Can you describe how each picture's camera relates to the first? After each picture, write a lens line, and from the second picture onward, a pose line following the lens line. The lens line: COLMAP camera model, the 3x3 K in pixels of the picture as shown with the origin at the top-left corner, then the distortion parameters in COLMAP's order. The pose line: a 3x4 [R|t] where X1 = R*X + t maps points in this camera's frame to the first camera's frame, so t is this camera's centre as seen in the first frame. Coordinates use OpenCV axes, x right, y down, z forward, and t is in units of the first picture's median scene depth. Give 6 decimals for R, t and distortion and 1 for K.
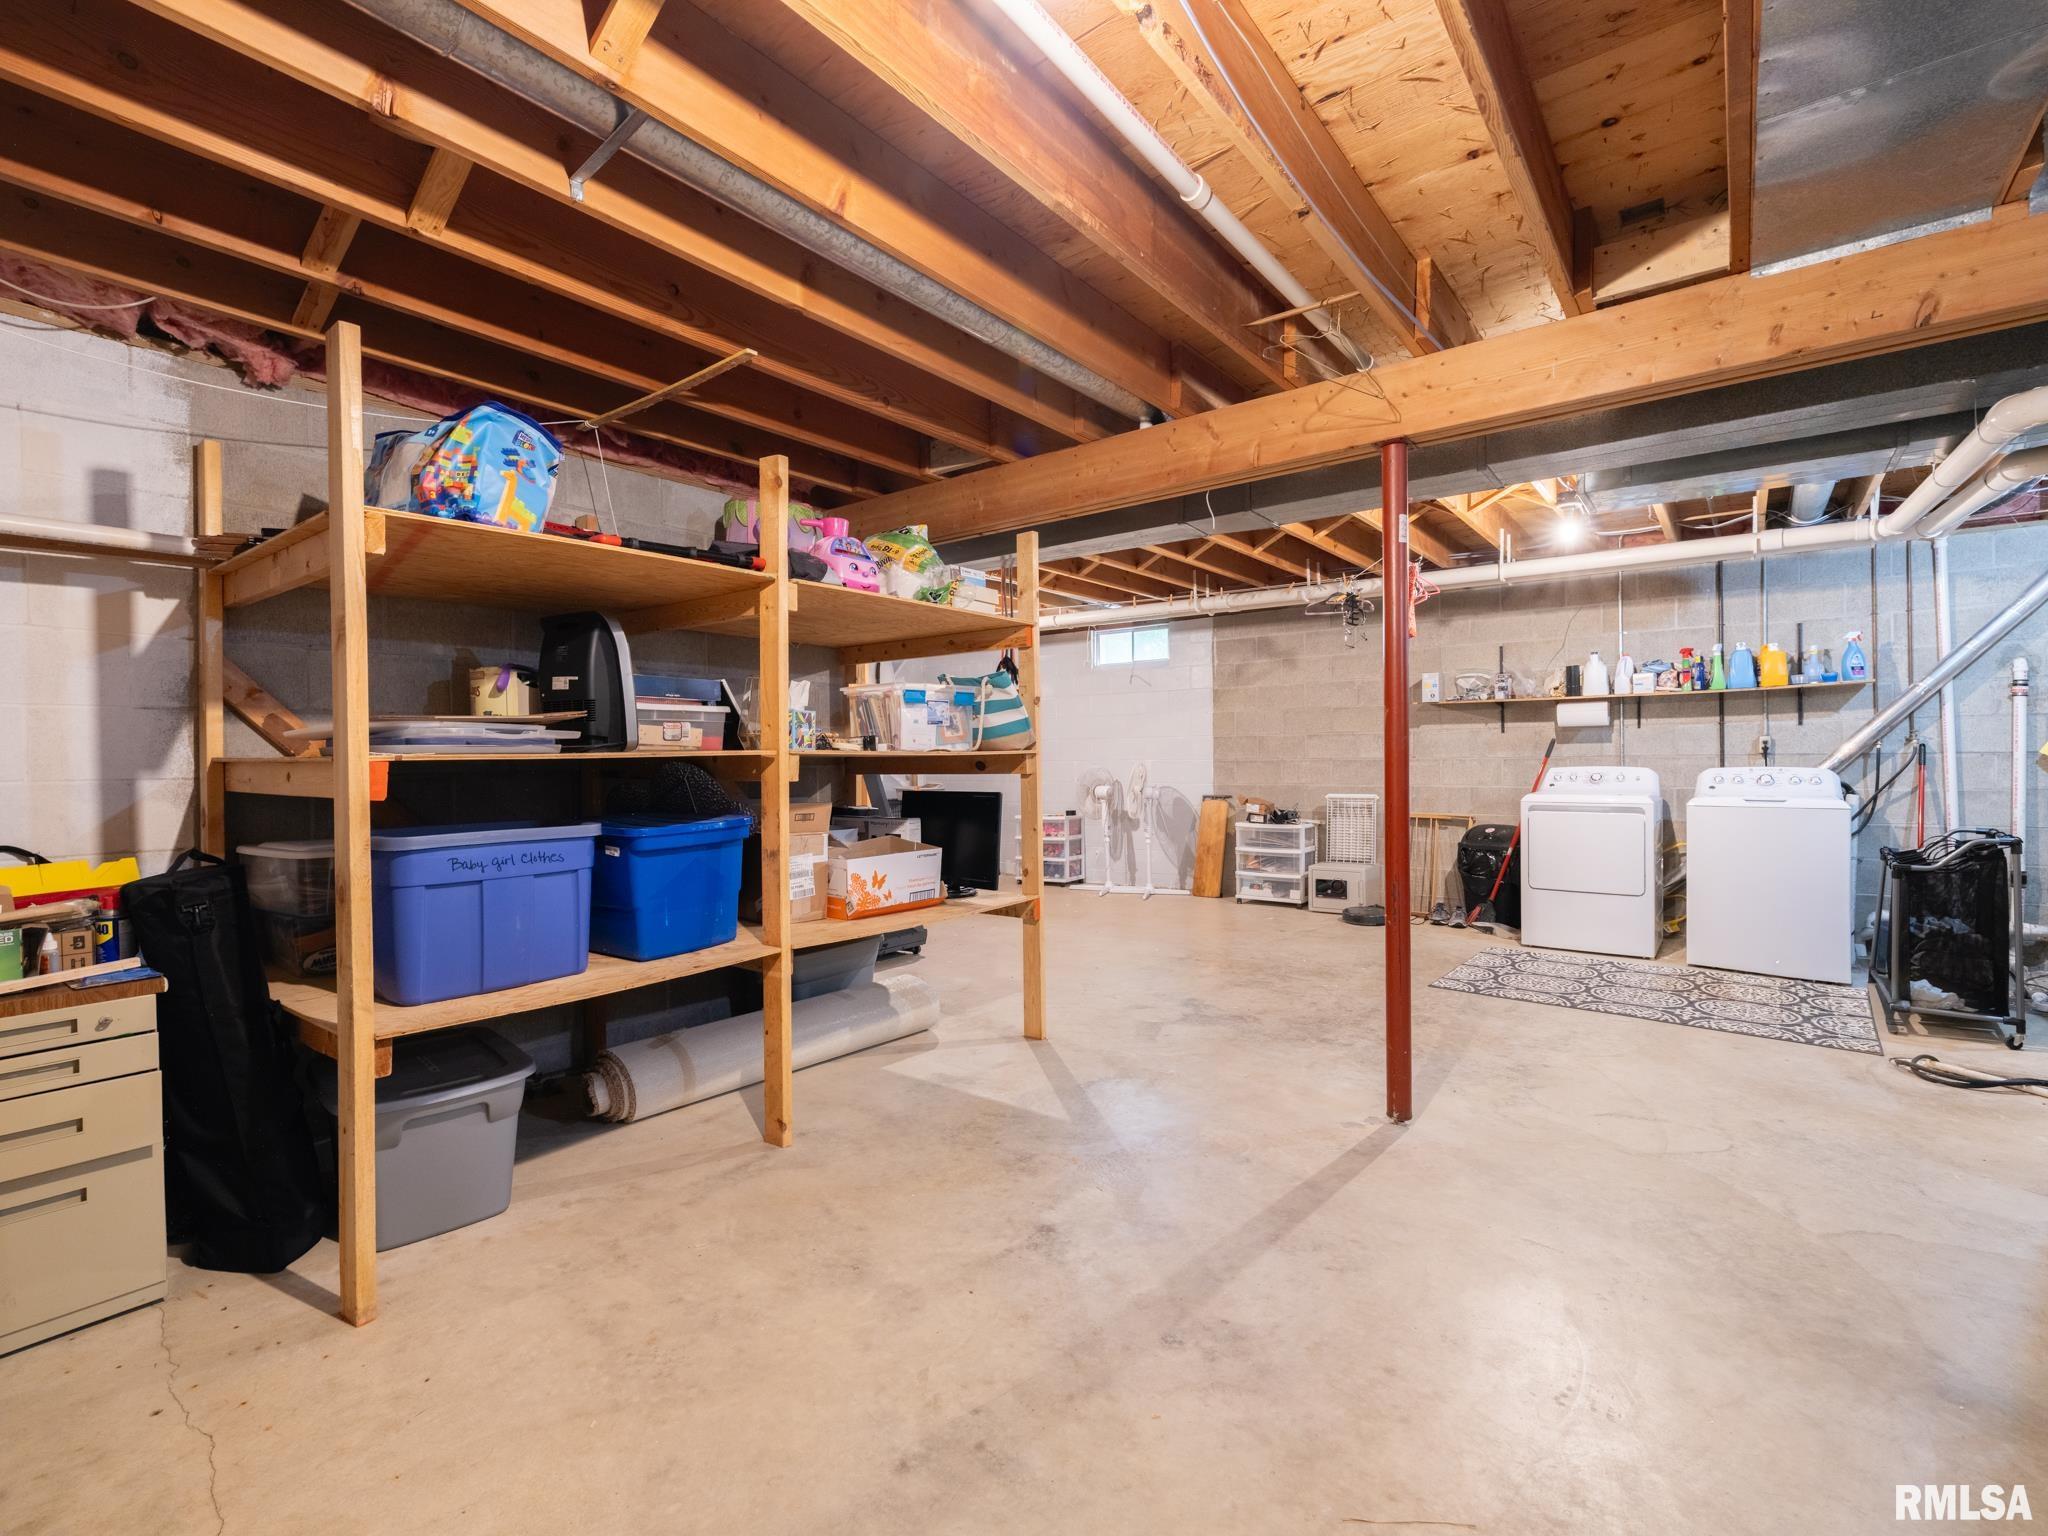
lens RADIAL K [[946.5, 0, 1024.1], [0, 946.5, 759.4], [0, 0, 1]] dist [0.004581, 0.000476]
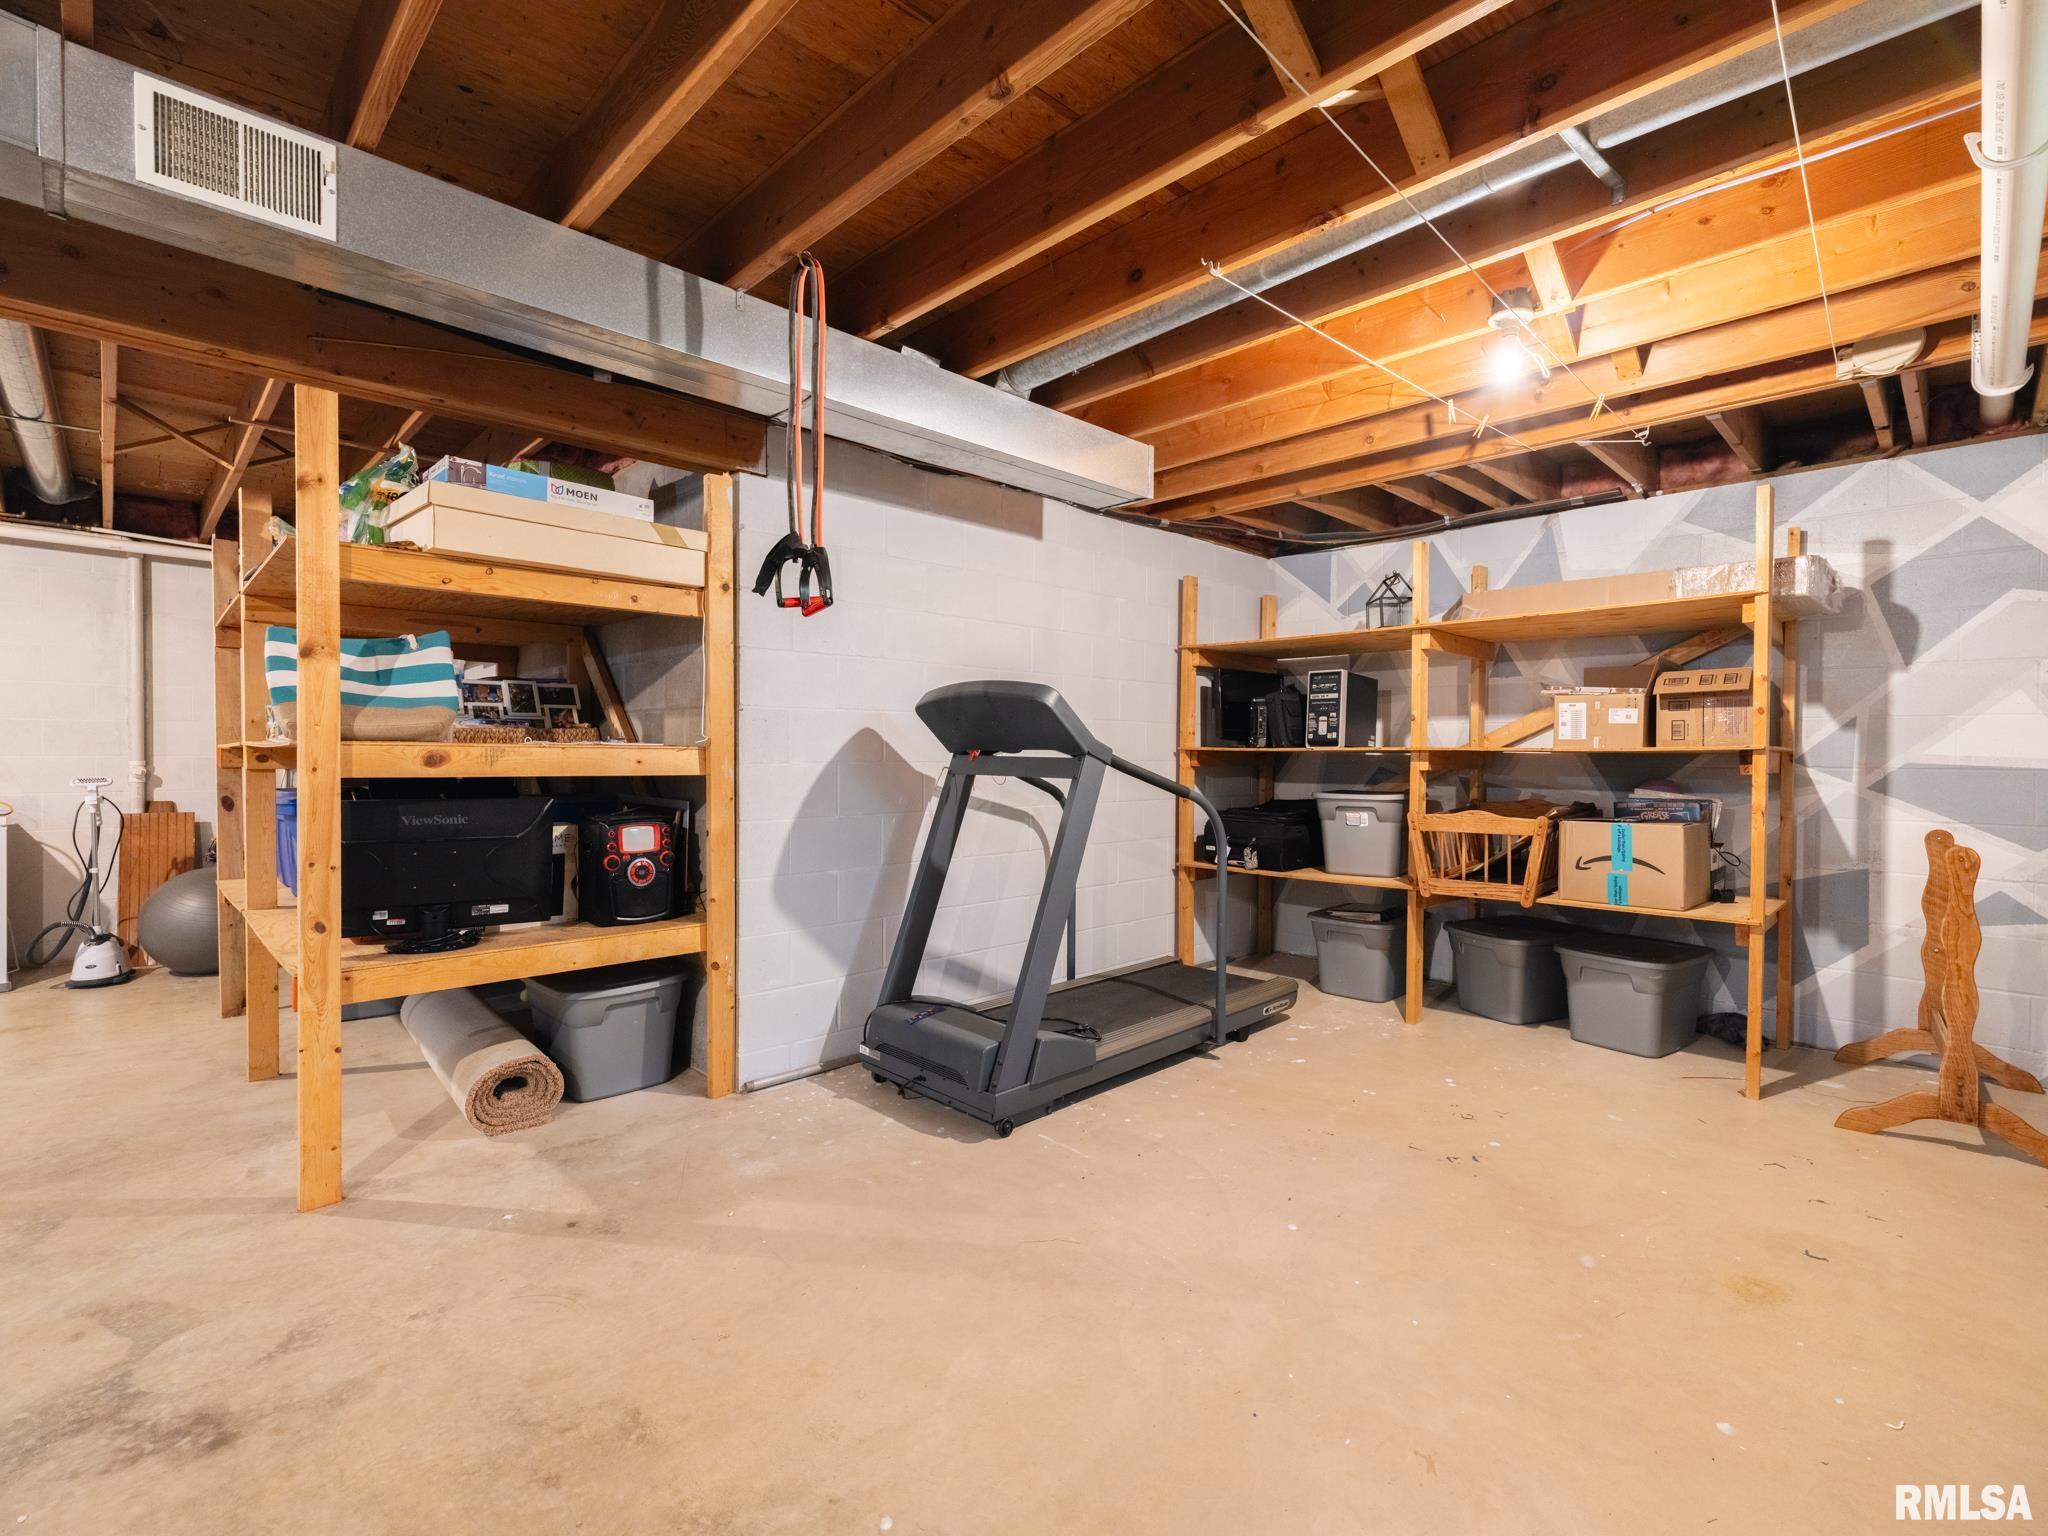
lens RADIAL K [[946.5, 0, 1026.5], [0, 946.5, 764.5], [0, 0, 1]] dist [0.004581, 0.000476]
pose [[-0.149986, 0.016604, -0.988549, 0.545949], [-0.011432, 0.999763, 0.018527, -0.007189], [0.988622, 0.014080, -0.149761, 1.539822]]
